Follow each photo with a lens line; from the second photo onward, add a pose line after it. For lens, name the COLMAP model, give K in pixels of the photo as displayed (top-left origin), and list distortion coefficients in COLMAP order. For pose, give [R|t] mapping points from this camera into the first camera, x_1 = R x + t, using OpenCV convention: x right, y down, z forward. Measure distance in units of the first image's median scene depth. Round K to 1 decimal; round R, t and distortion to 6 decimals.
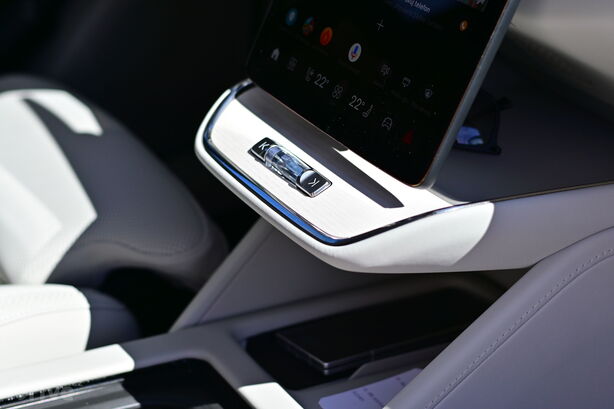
lens RADIAL K [[1376.5, 0, 307.0], [0, 1376.5, 204.5], [0, 0, 1]] dist [0.006551, 0.071058]
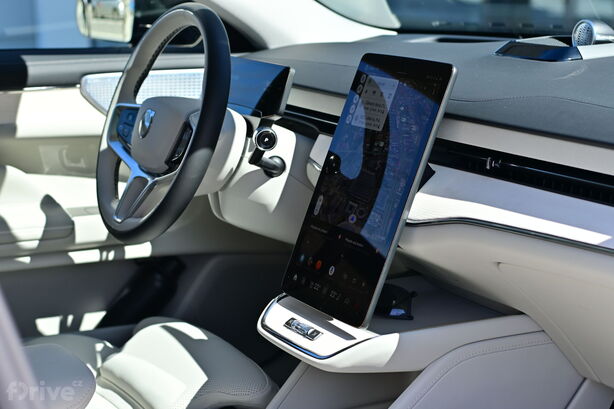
lens RADIAL K [[1376.5, 0, 307.0], [0, 1376.5, 204.5], [0, 0, 1]] dist [0.006551, 0.071058]
pose [[0.995622, -0.073091, -0.058260, 0.120683], [0.058444, 0.973241, -0.222232, 0.237273], [0.072944, 0.217854, 0.973252, -0.974039]]
